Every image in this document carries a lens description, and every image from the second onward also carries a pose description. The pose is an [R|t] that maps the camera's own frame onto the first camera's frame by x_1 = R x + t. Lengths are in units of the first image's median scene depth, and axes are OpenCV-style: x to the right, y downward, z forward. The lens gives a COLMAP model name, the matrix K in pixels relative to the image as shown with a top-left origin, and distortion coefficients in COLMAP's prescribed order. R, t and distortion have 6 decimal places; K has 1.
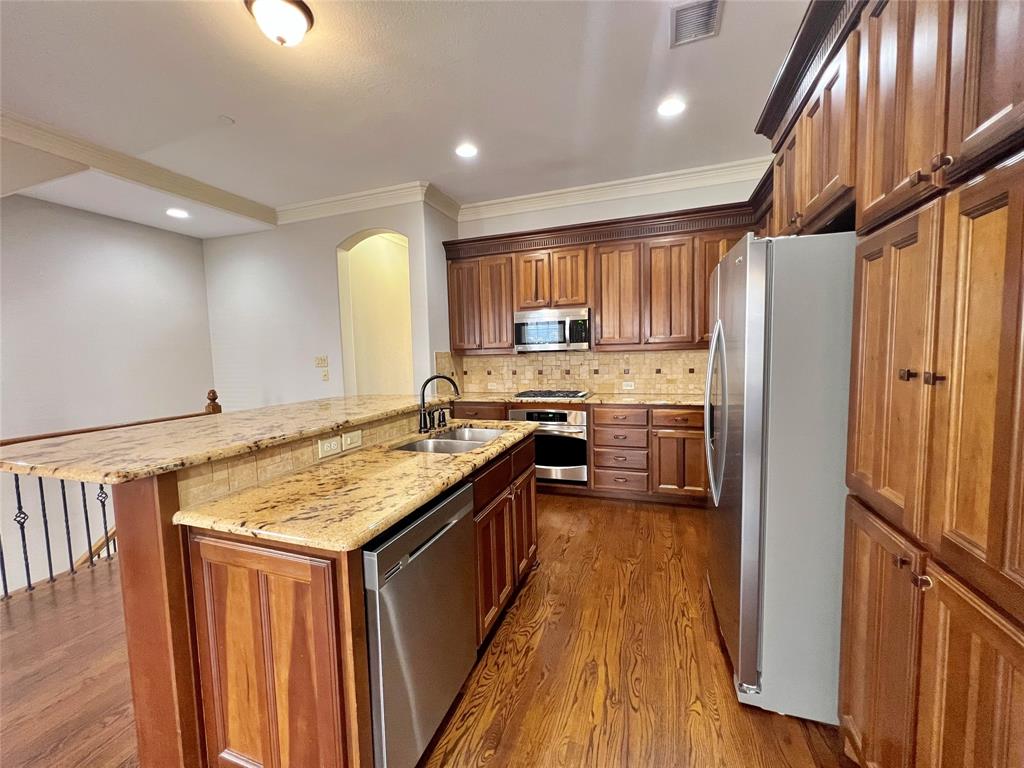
lens RADIAL K [[411.3, 0, 508.4], [0, 411.3, 382.8], [0, 0, 1]] dist [-0.002127, 0.000334]
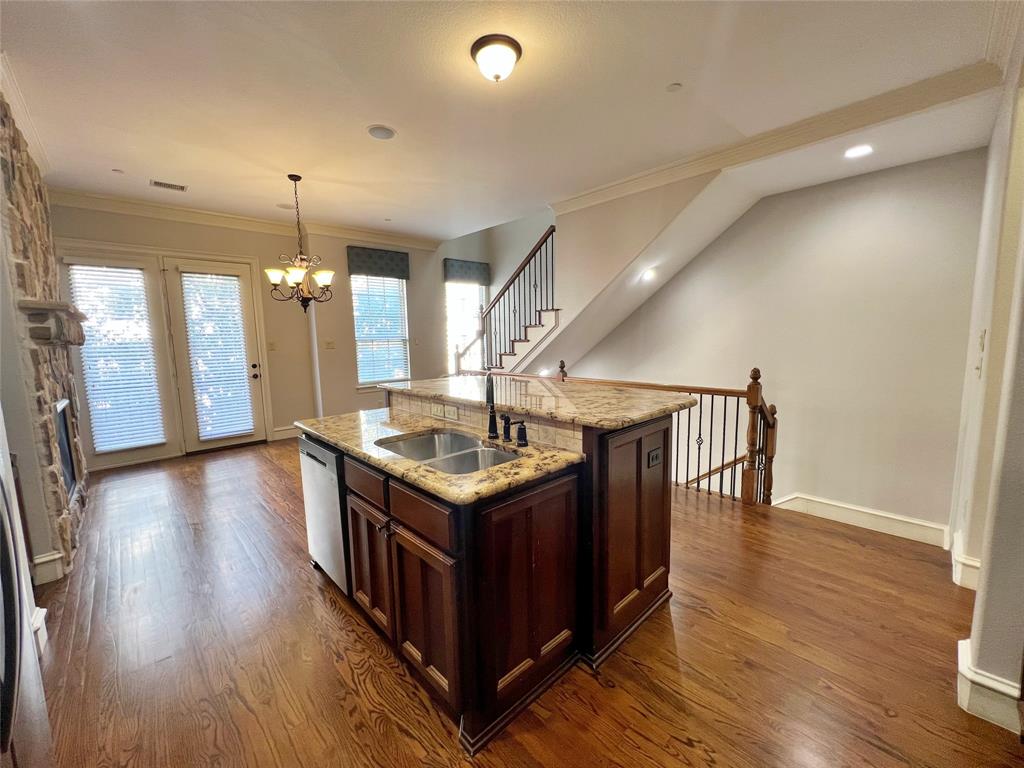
lens RADIAL K [[409.4, 0, 511.6], [0, 409.4, 380.5], [0, 0, 1]] dist [-0.002019, 0.000513]
pose [[-0.447867, 0.135973, -0.883701, 0.304053], [-0.028459, 0.985700, 0.166090, -0.080539], [0.893647, 0.099536, -0.437592, 0.827439]]
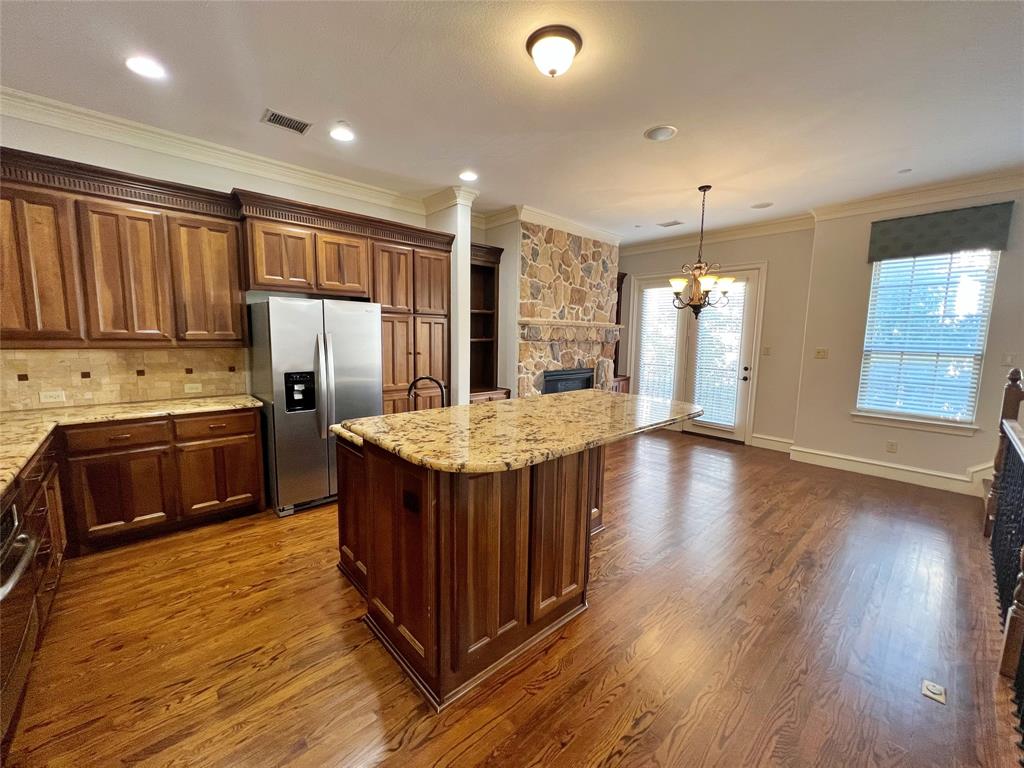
lens RADIAL K [[409.4, 0, 509.9], [0, 409.4, 383.8], [0, 0, 1]] dist [-0.002019, 0.000513]
pose [[-0.884922, -0.044563, 0.463603, -0.500023], [0.040284, 0.984358, 0.171515, -0.100906], [-0.463994, 0.170453, -0.869284, 1.078400]]
